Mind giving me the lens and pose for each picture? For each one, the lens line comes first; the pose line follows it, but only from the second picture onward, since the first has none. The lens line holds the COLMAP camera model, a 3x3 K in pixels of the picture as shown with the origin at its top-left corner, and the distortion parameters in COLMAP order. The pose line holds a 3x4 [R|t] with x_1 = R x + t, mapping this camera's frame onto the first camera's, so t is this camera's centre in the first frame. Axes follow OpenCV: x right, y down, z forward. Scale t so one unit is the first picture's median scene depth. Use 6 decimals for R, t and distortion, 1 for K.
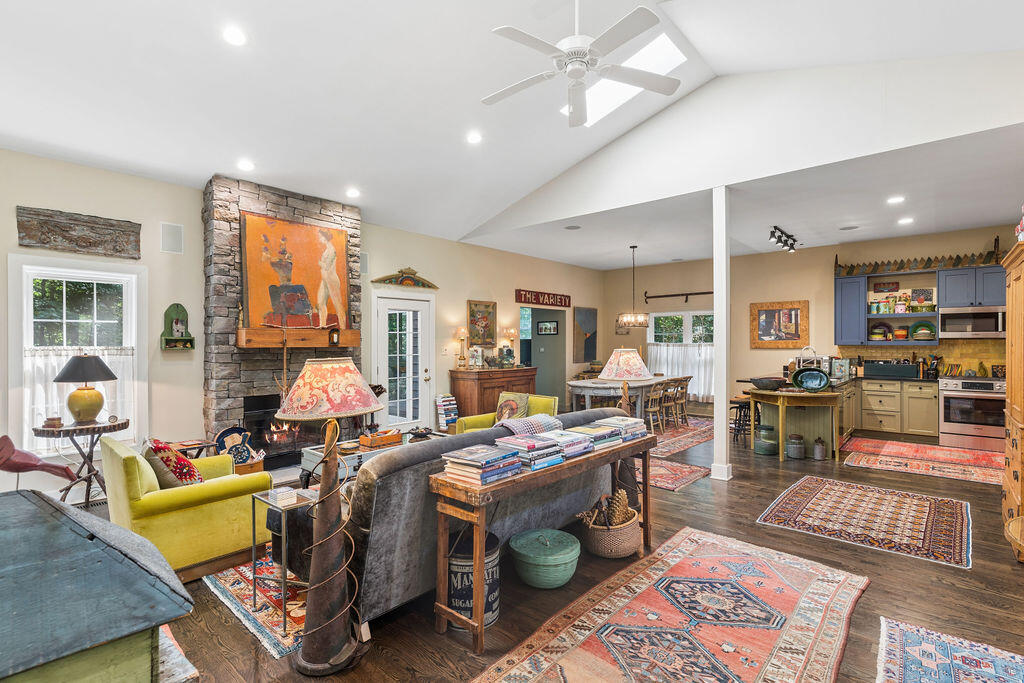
lens RADIAL K [[488.6, 0, 512.0], [0, 488.6, 341.5], [0, 0, 1]] dist [0.000872, 0.000041]
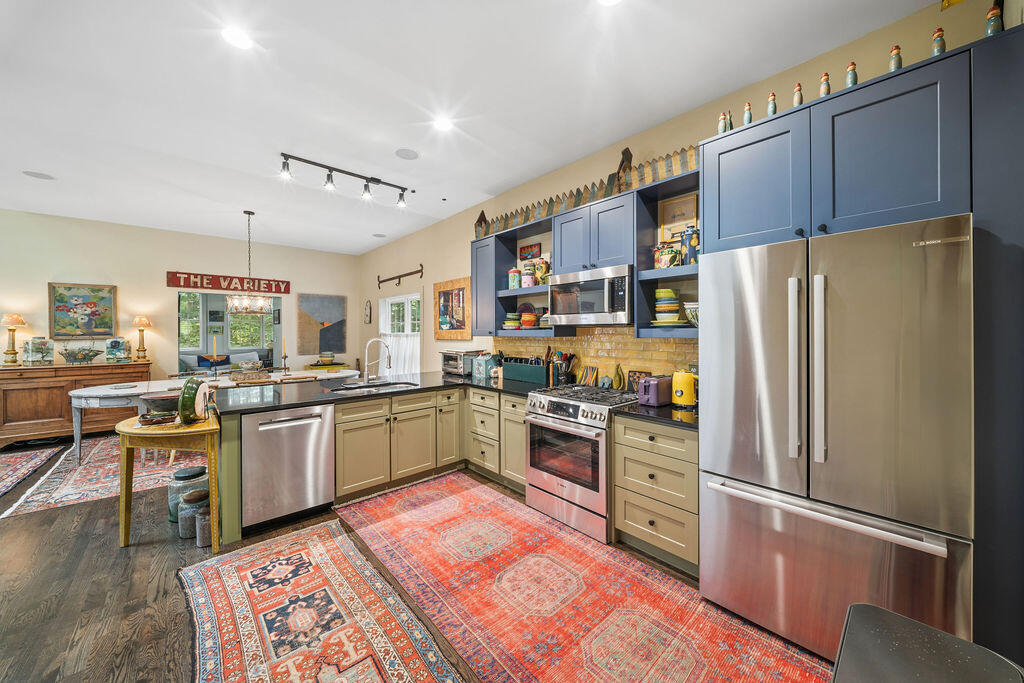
lens RADIAL K [[363.6, 0, 502.2], [0, 363.6, 348.1], [0, 0, 1]] dist [0.000506, -0.005537]
pose [[0.992990, 0.004902, -0.118101, 0.694795], [0.000422, 0.998986, 0.045013, 0.001028], [0.118202, -0.044747, 0.991981, 0.431160]]
